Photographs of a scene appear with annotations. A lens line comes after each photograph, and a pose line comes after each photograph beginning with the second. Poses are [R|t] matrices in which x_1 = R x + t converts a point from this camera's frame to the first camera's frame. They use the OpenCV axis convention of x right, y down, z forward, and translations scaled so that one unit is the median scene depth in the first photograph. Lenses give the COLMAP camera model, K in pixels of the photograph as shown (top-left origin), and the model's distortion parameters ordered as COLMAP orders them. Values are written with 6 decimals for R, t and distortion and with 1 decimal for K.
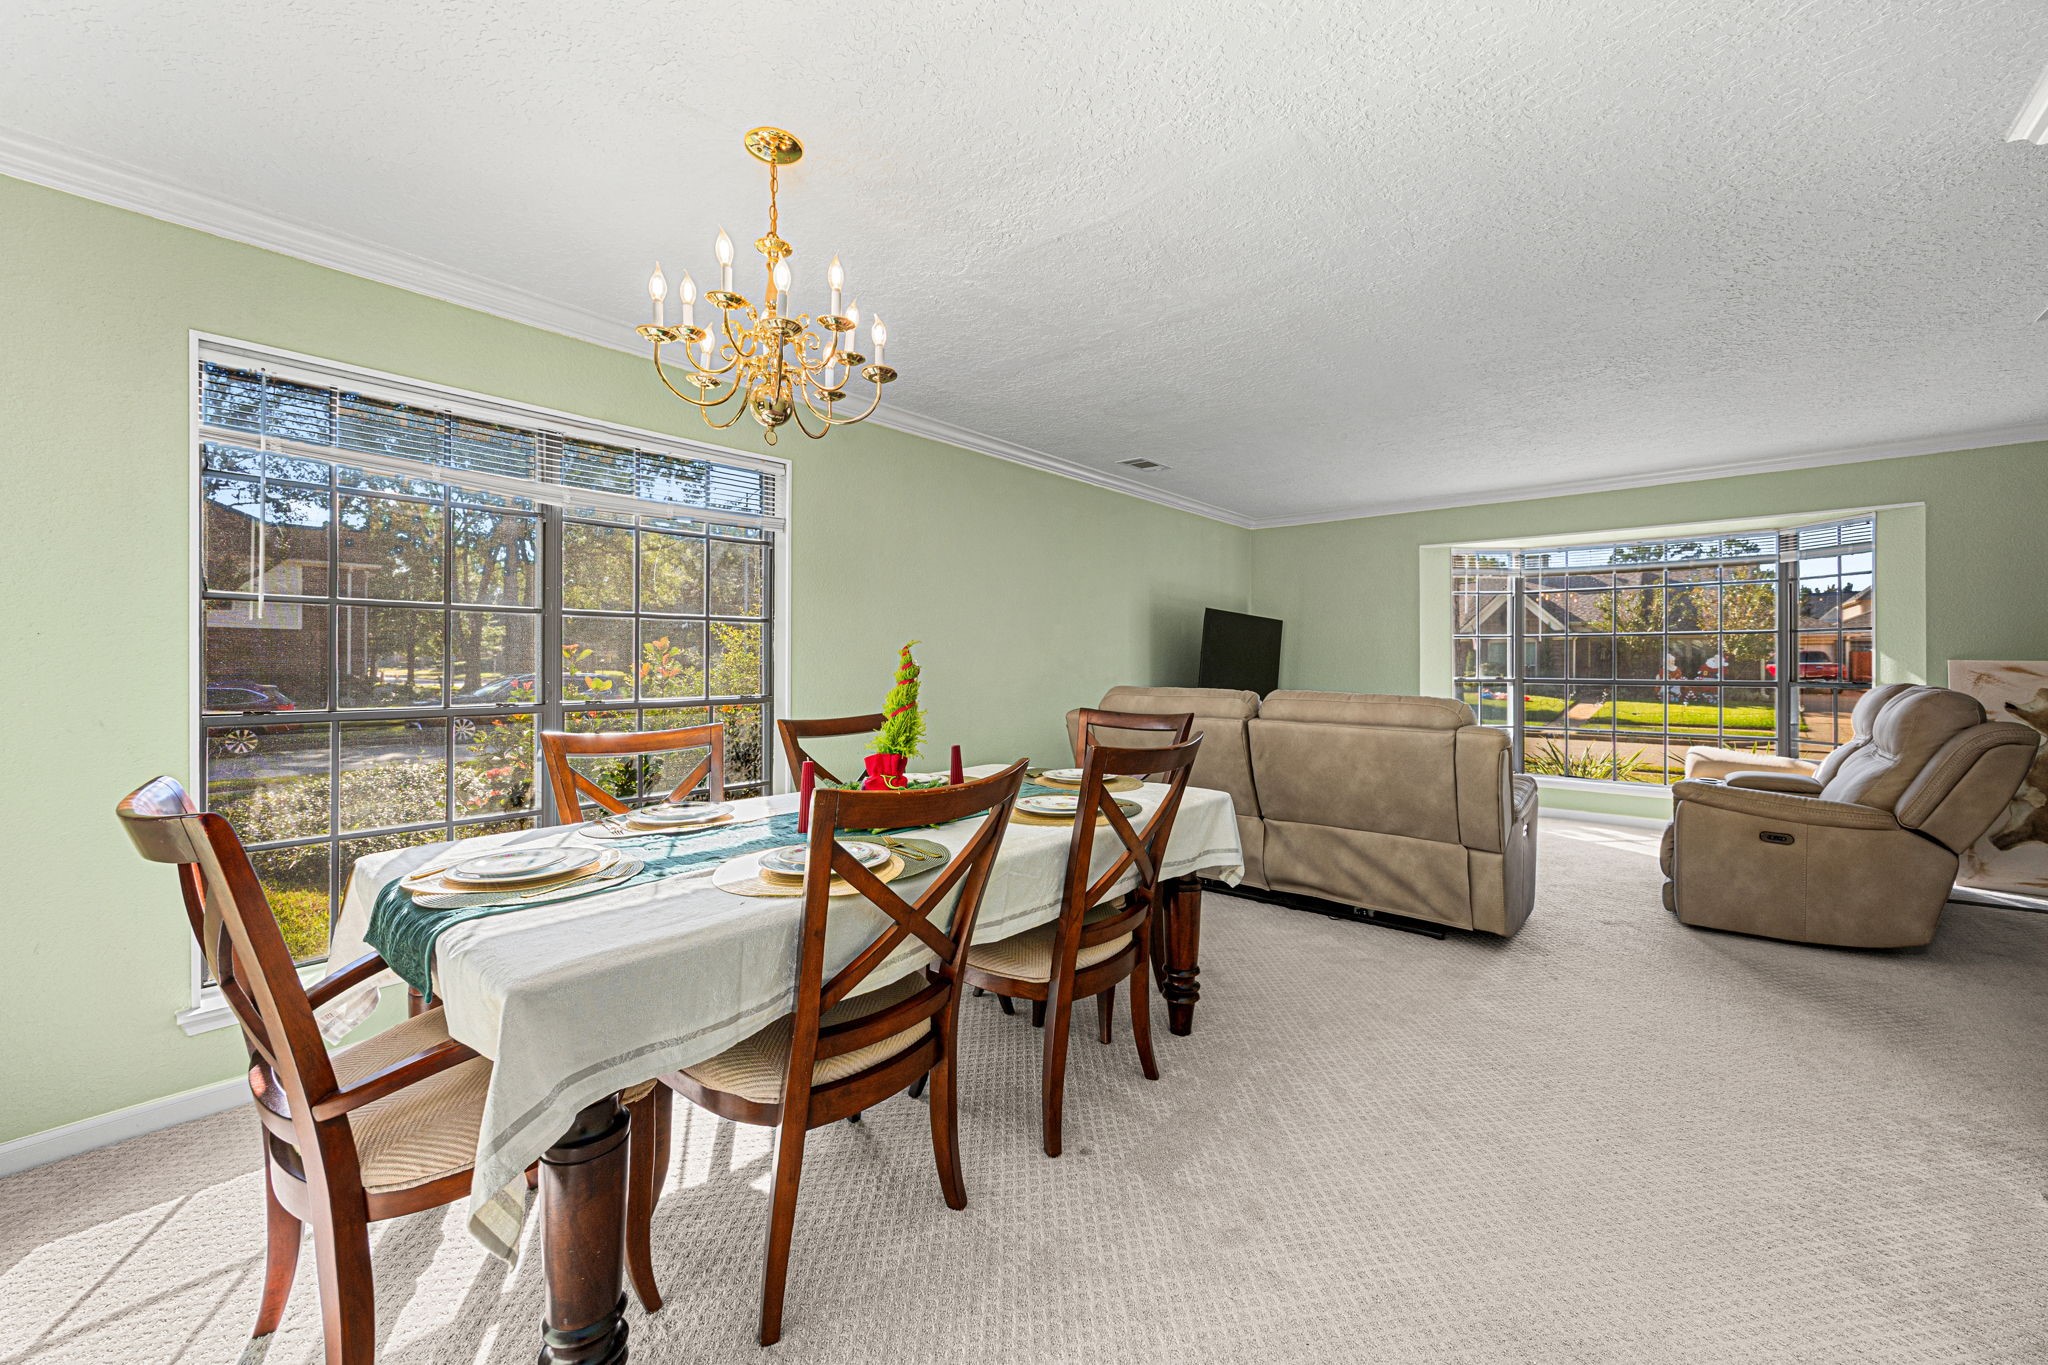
lens RADIAL K [[795.6, 0, 1027.1], [0, 795.6, 666.7], [0, 0, 1]] dist [-0.000573, -0.000339]
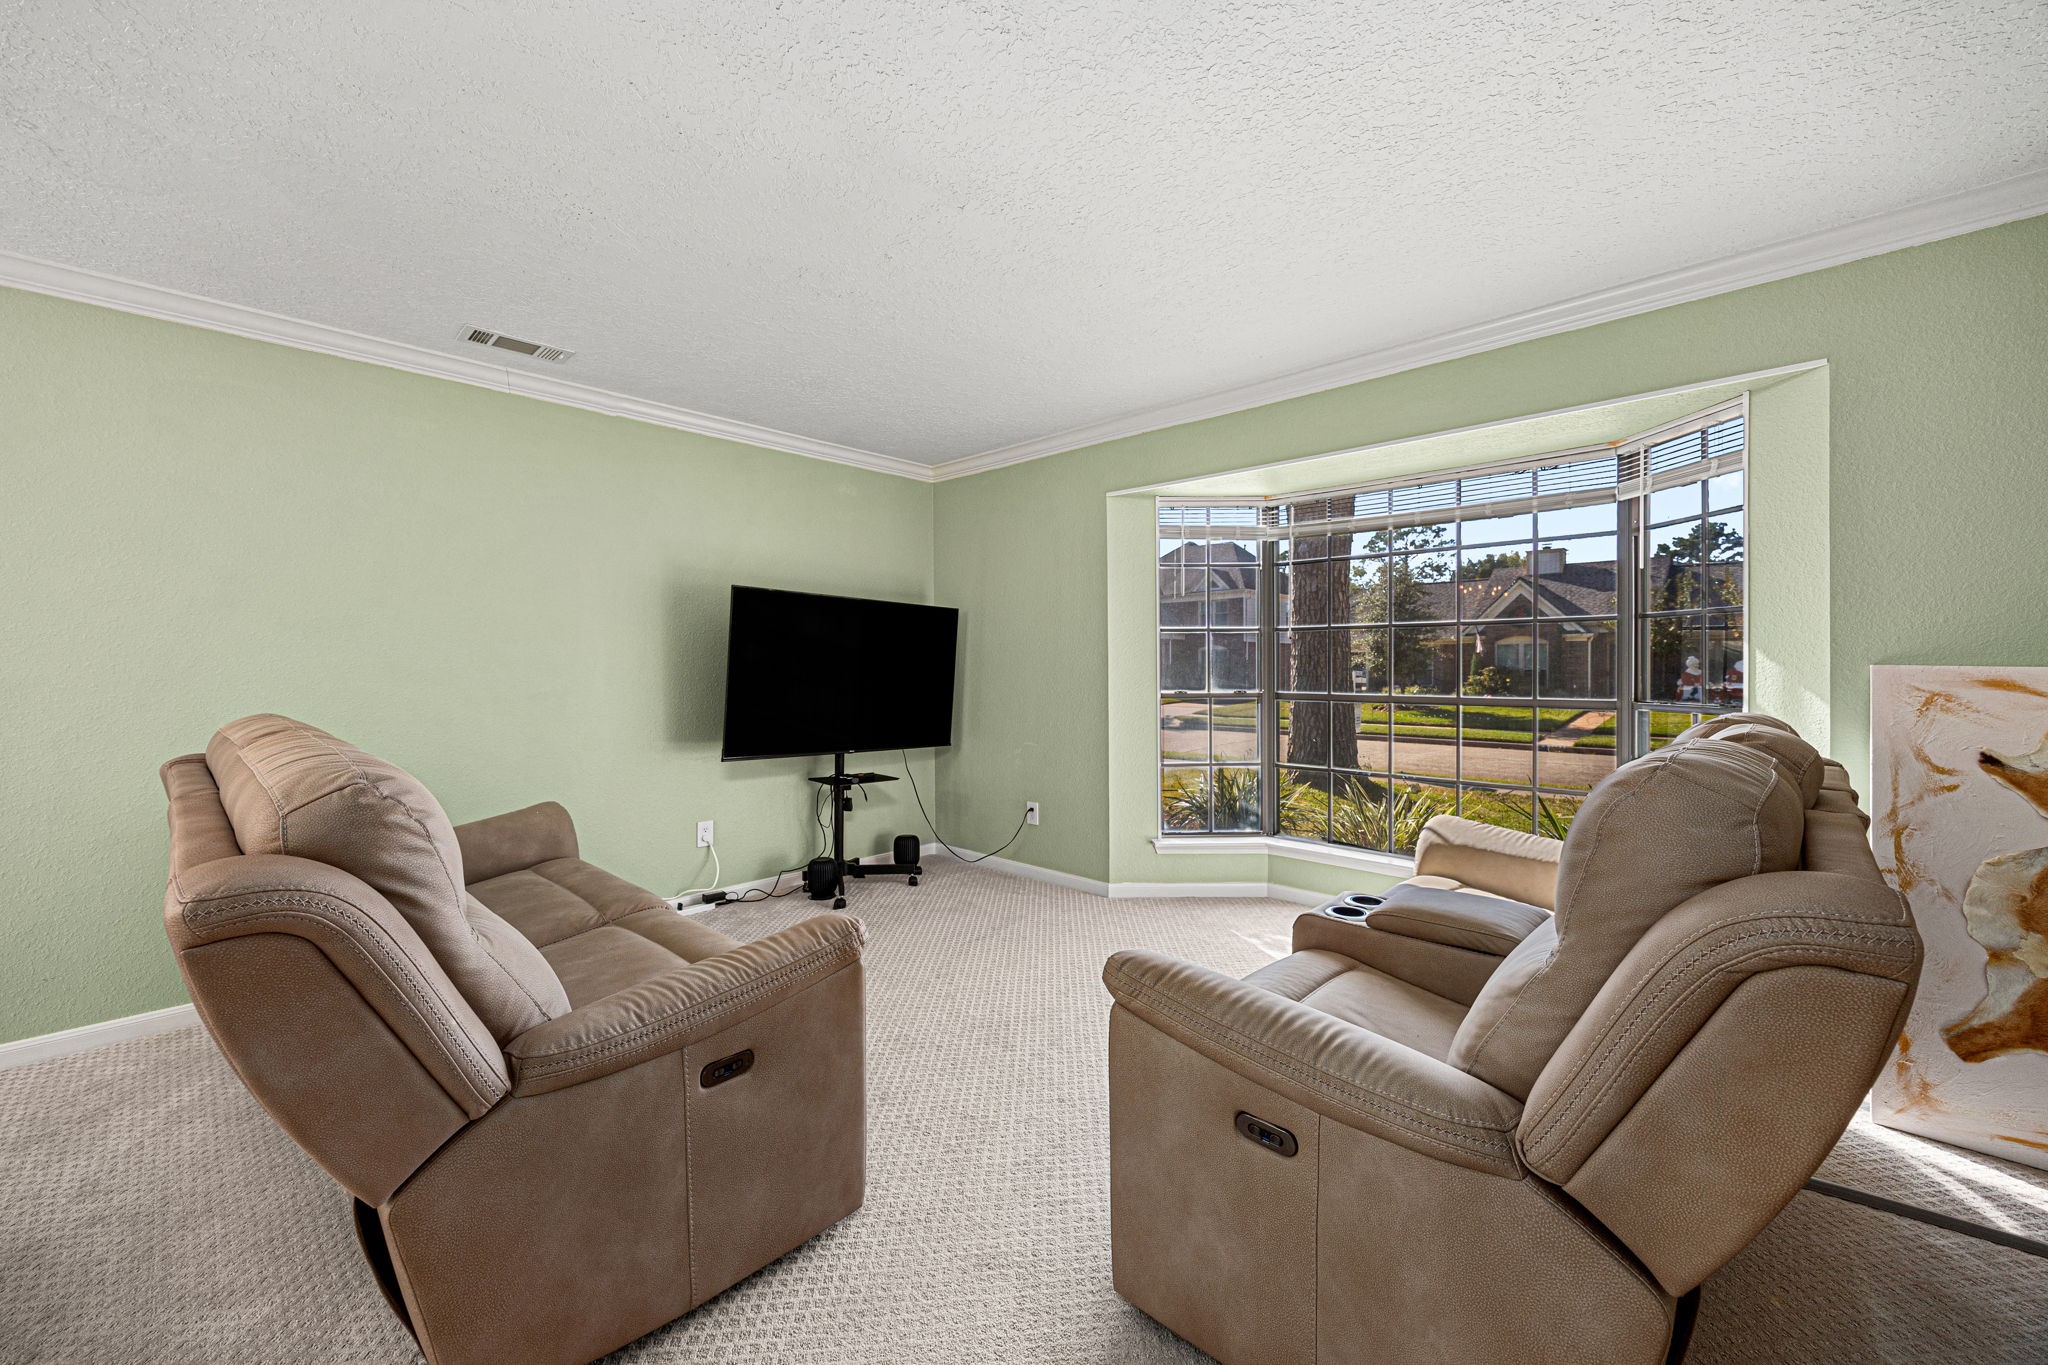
lens RADIAL K [[795.6, 0, 1024.1], [0, 795.6, 675.4], [0, 0, 1]] dist [-0.000573, -0.000339]
pose [[0.998930, -0.000636, -0.046243, 0.672000], [0.000907, 0.999982, 0.005853, -0.005366], [0.046239, -0.005889, 0.998913, 0.489124]]
